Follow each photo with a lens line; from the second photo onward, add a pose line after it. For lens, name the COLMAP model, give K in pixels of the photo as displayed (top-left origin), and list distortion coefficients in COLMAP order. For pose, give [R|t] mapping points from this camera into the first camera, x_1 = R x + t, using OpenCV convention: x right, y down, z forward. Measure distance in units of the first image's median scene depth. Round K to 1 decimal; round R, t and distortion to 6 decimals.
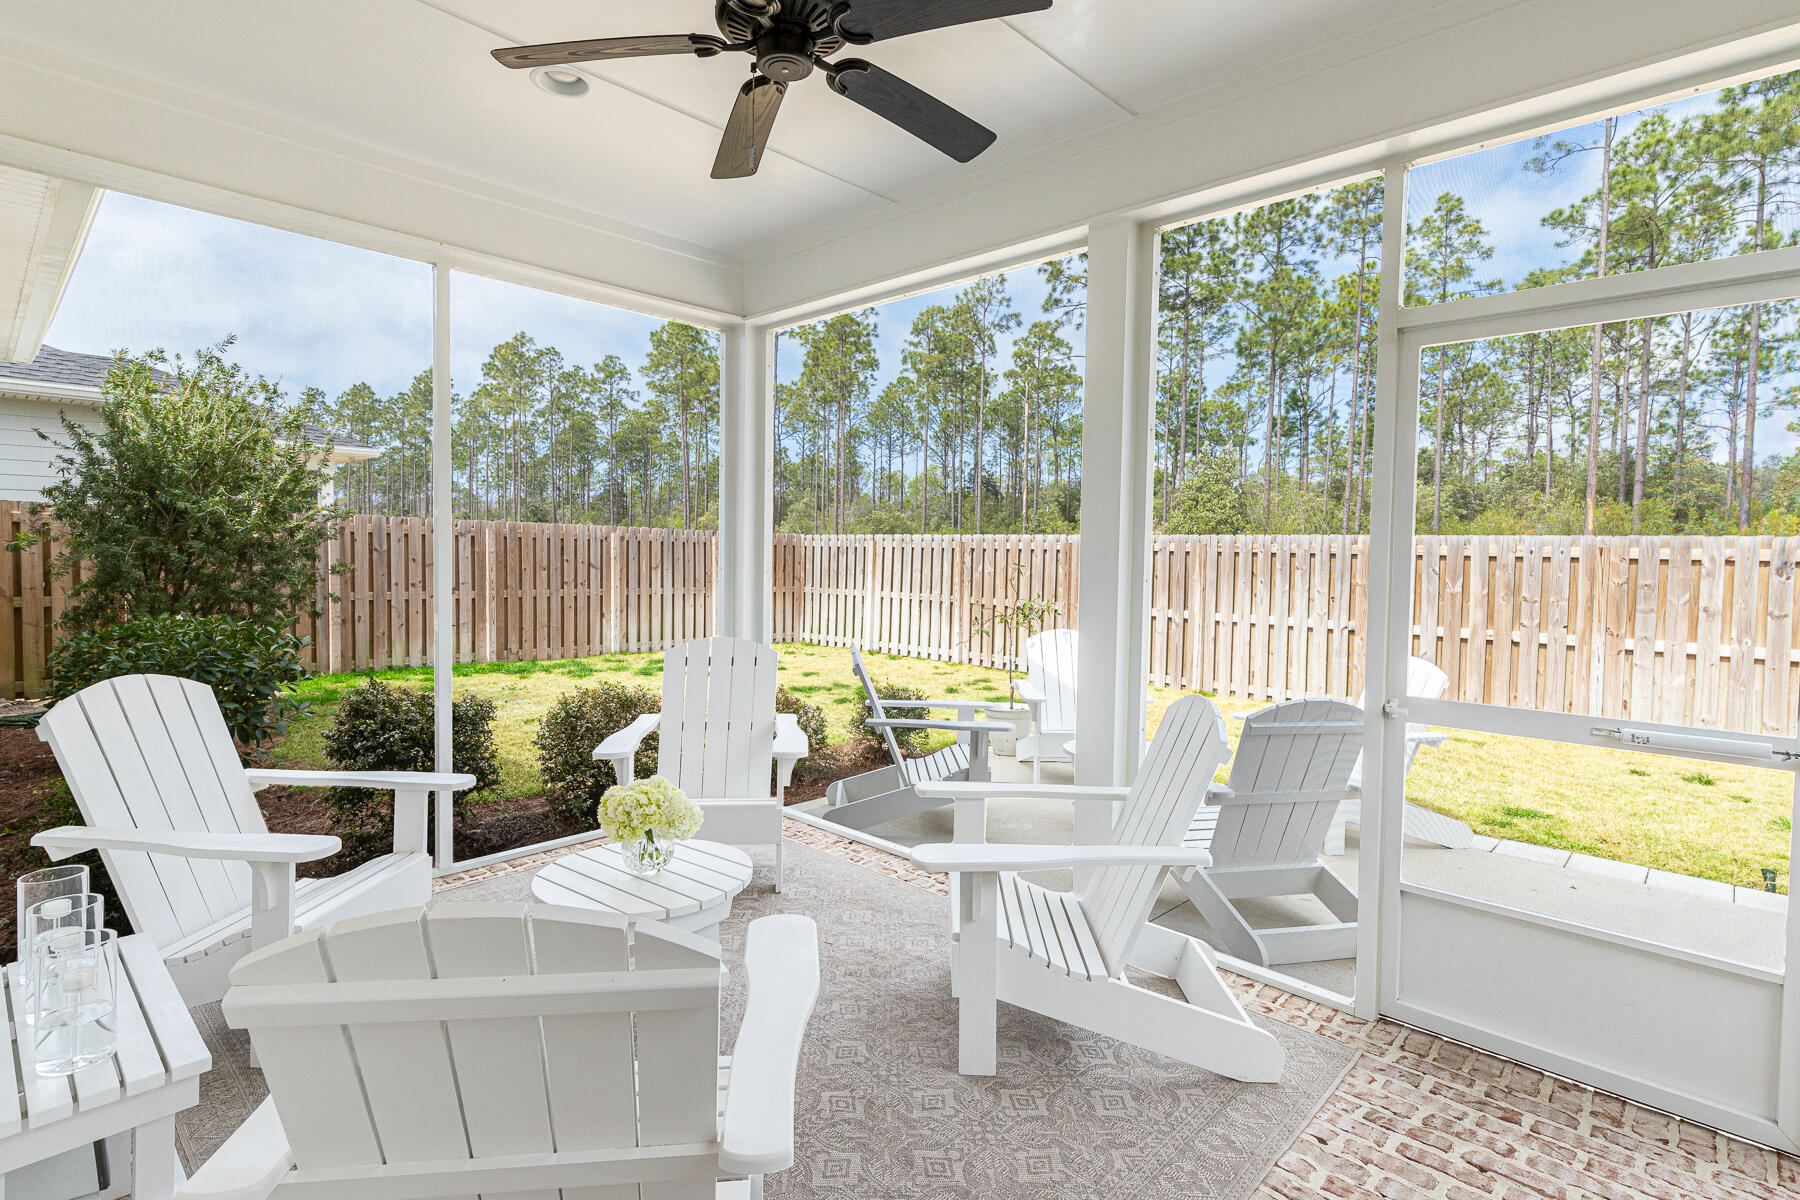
lens RADIAL K [[875.5, 0, 900.1], [0, 875.5, 589.2], [0, 0, 1]] dist [-0.023165, 0.001844]
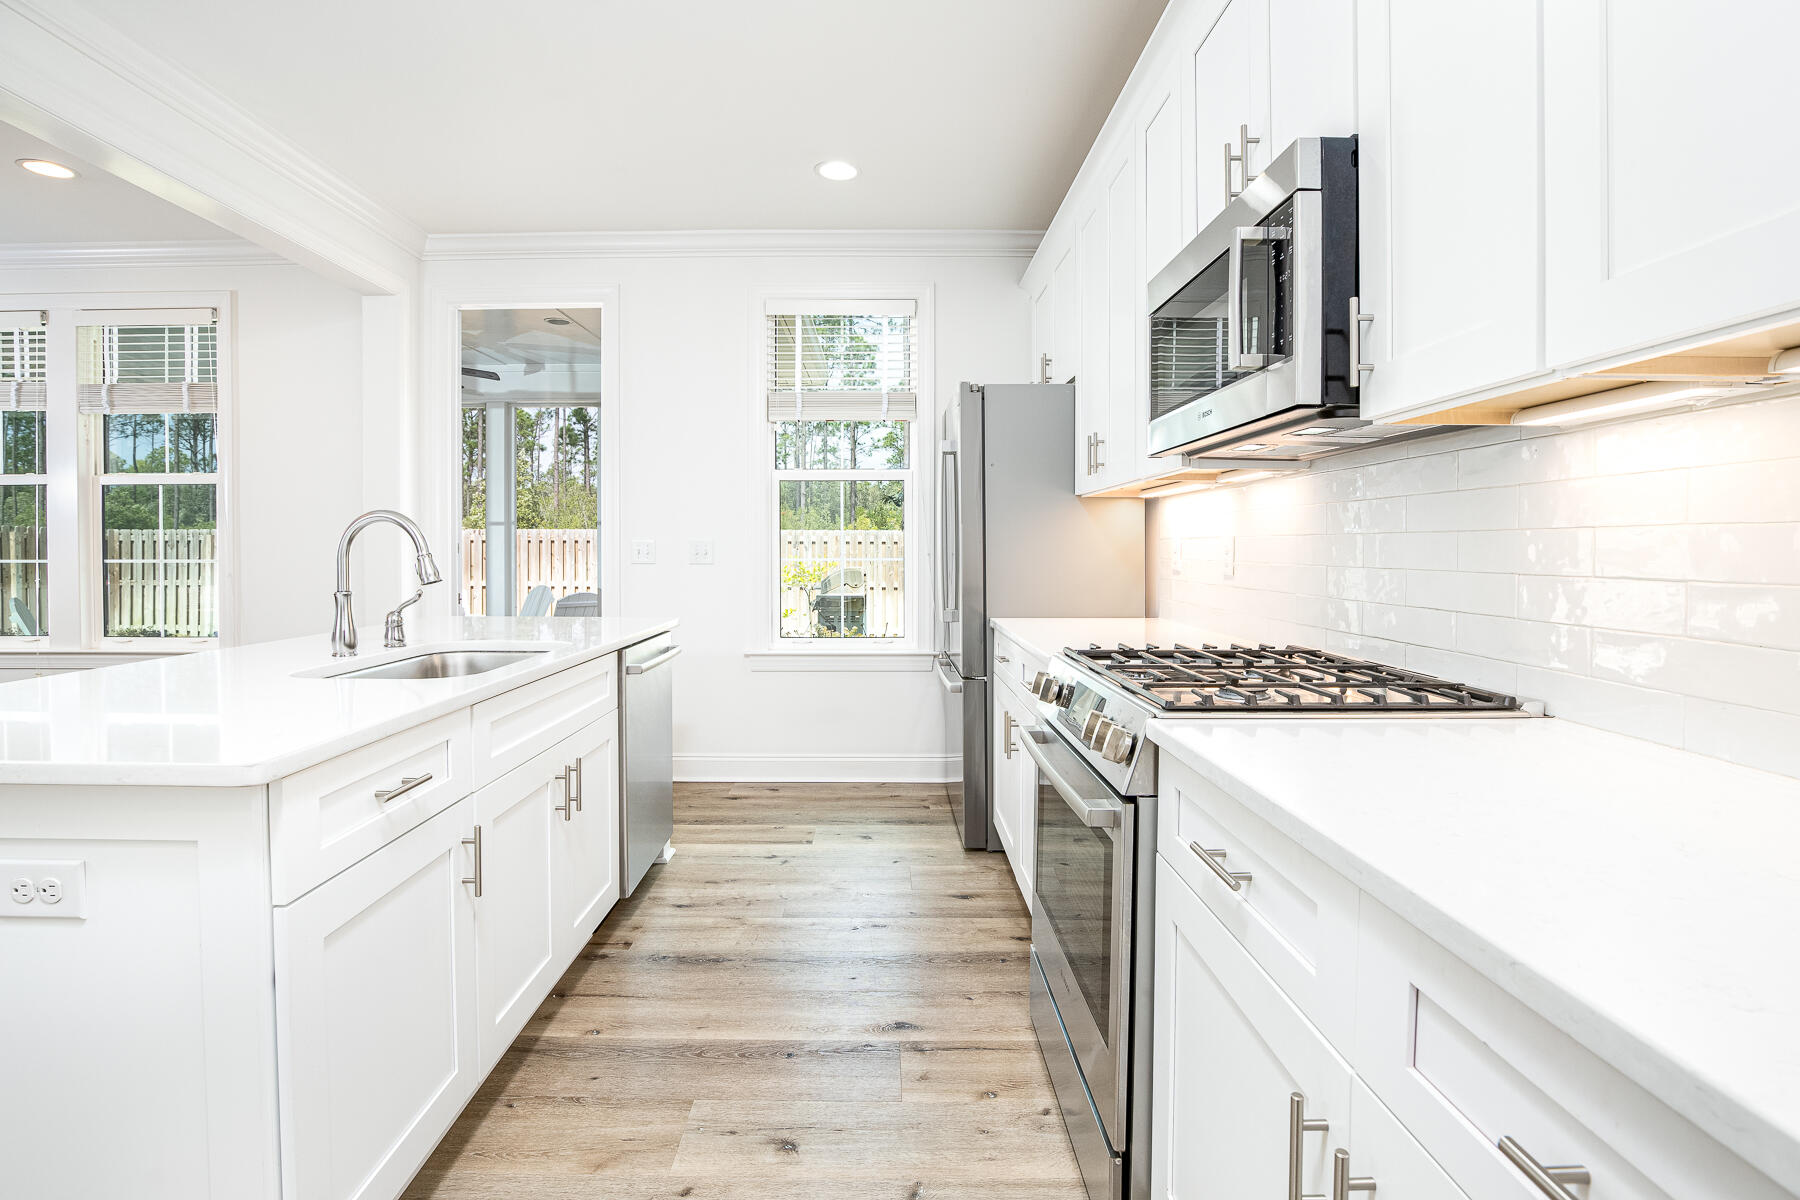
lens RADIAL K [[849.8, 0, 861.7], [0, 849.8, 555.7], [0, 0, 1]] dist [-0.004308, 0.000310]
pose [[0.737288, -0.020873, 0.675256, -0.061012], [0.042992, 0.998946, -0.016063, 0.009523], [-0.674209, 0.040874, 0.737408, -0.141702]]
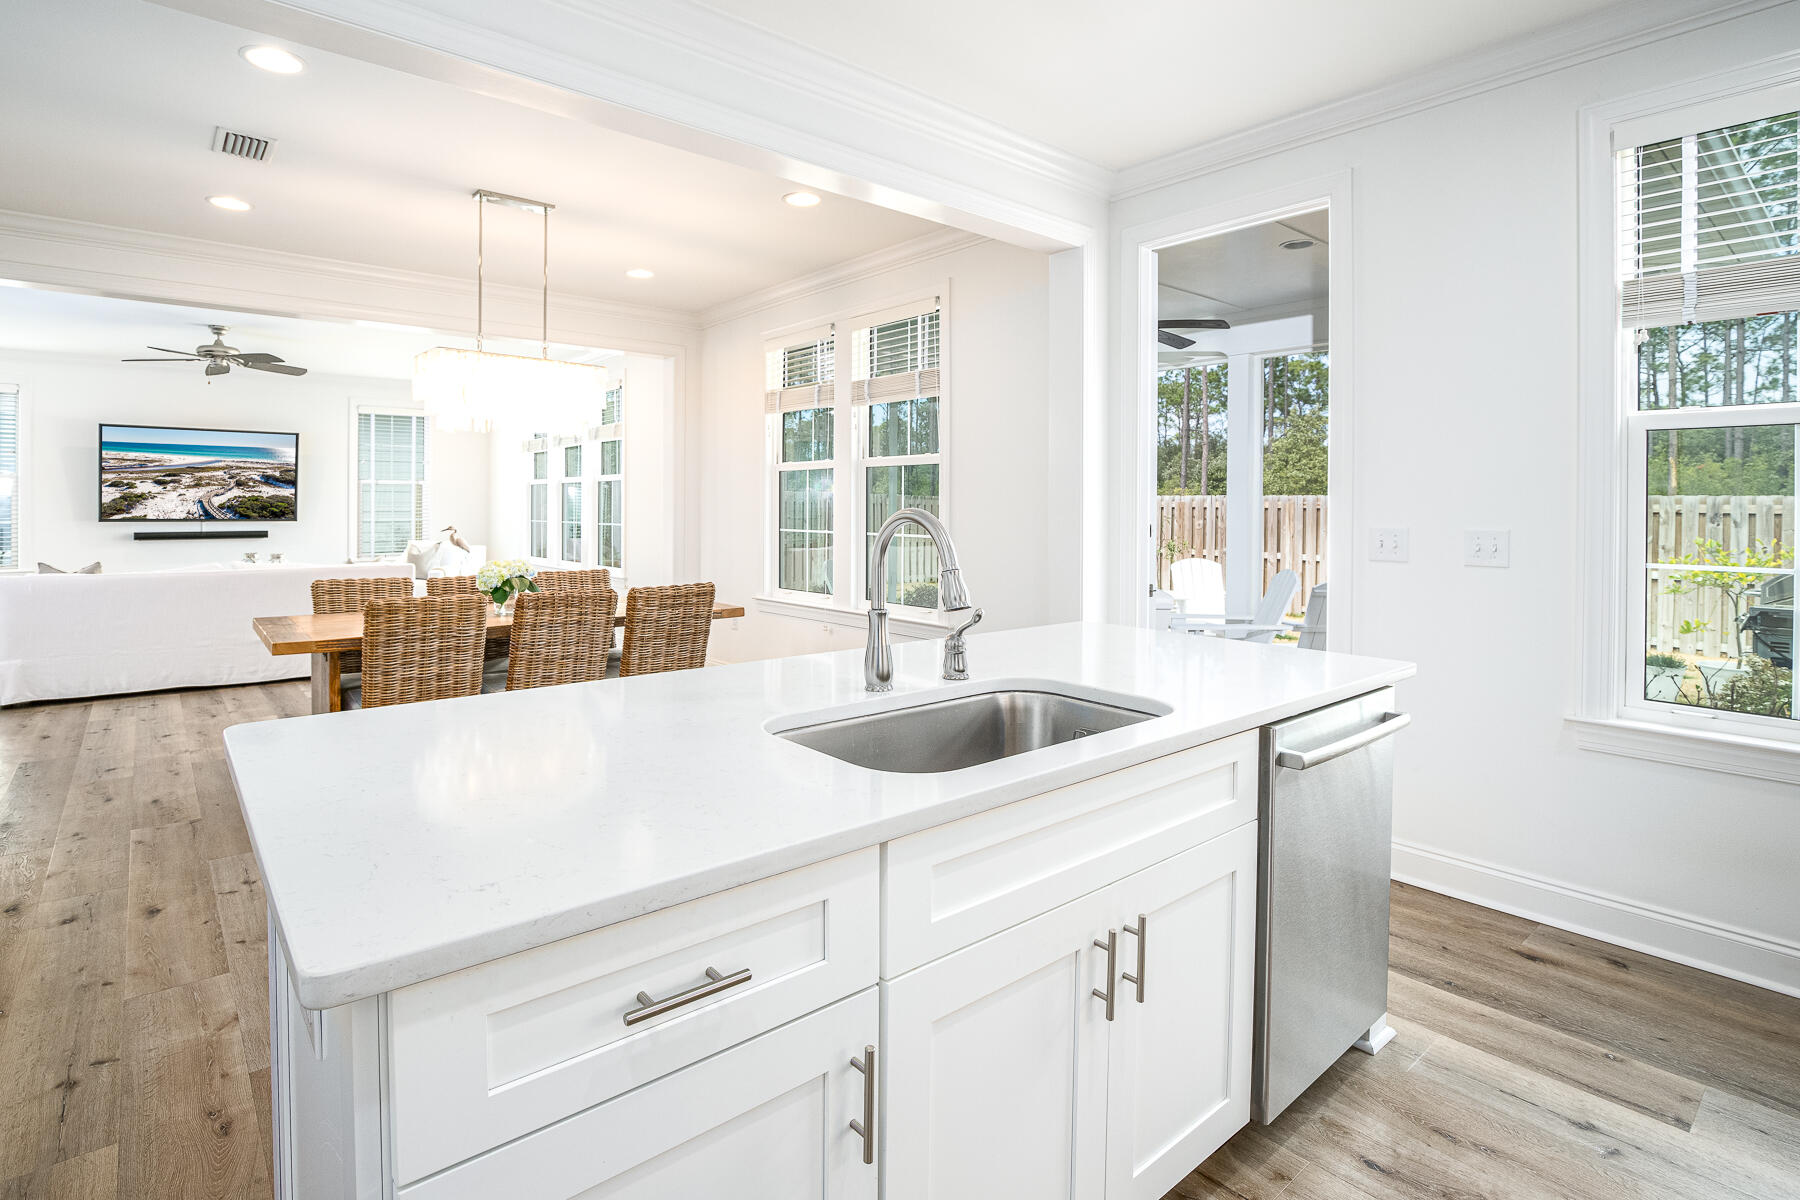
lens RADIAL K [[875.5, 0, 863.6], [0, 875.5, 510.2], [0, 0, 1]] dist [-0.023165, 0.001844]
pose [[0.992200, -0.001749, -0.124641, -0.041374], [-0.003650, 0.999065, -0.043072, 0.005986], [0.124599, 0.043191, 0.991267, -0.121372]]
